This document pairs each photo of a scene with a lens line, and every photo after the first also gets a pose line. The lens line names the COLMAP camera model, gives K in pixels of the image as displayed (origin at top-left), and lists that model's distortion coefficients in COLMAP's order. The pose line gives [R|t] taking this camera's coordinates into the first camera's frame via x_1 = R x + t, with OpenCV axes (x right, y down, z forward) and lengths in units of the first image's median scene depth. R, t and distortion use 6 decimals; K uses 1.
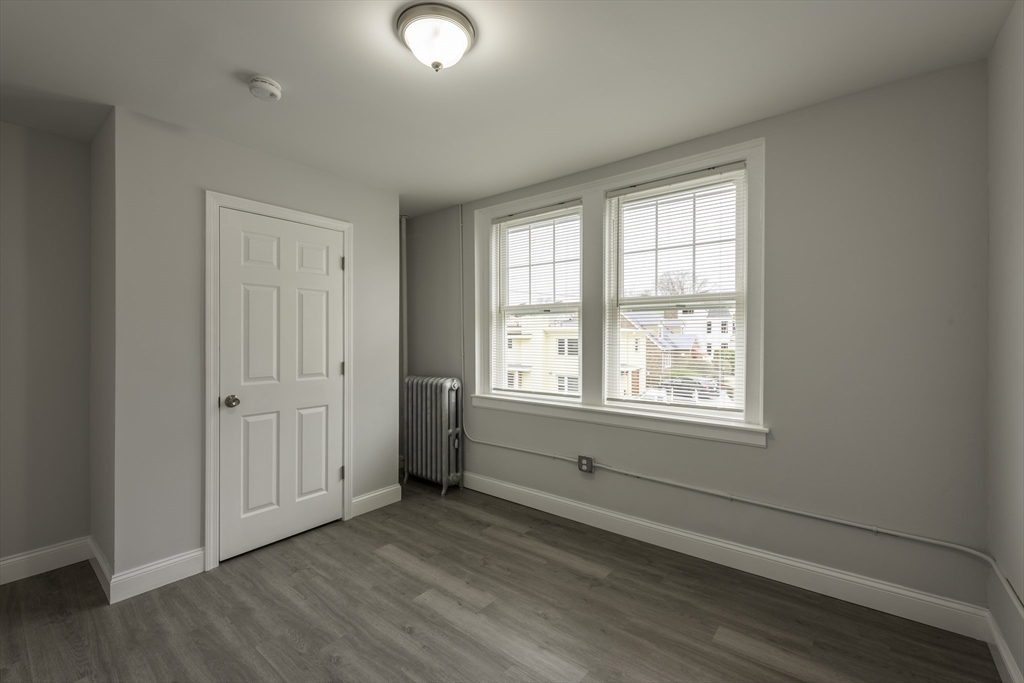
lens RADIAL K [[445.6, 0, 511.7], [0, 445.6, 345.8], [0, 0, 1]] dist [0.001147, -0.000491]
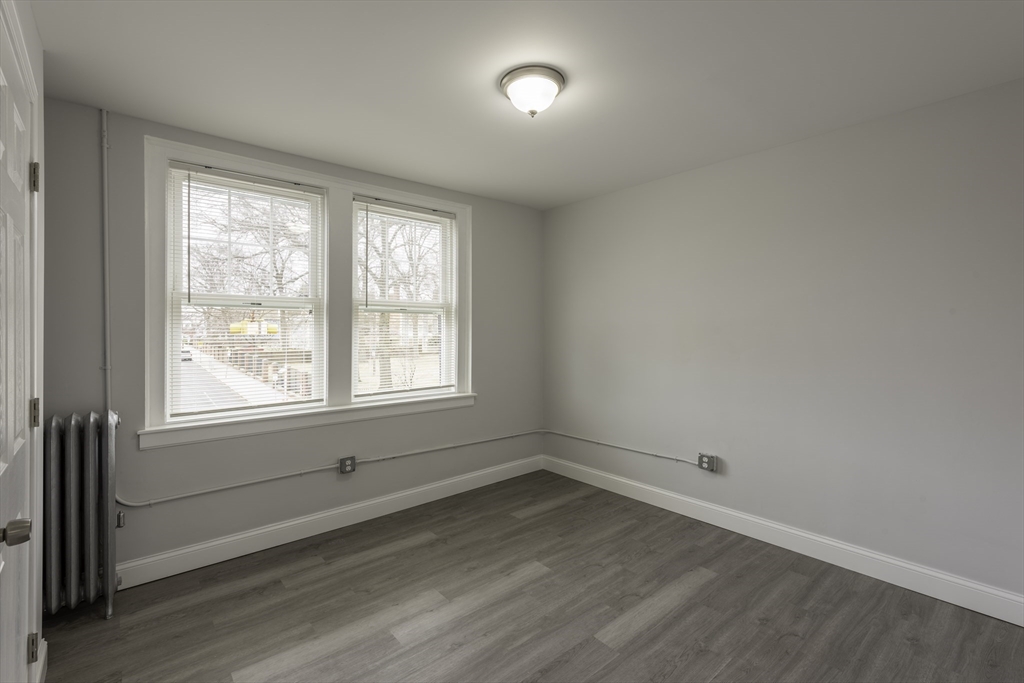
lens RADIAL K [[460.3, 0, 512.0], [0, 460.3, 341.5], [0, 0, 1]] dist [0.002480, -0.001054]
pose [[0.161084, -0.024237, 0.986643, -0.893745], [0.018699, 0.999594, 0.021502, -0.026063], [-0.986763, 0.014986, 0.161472, 0.543545]]
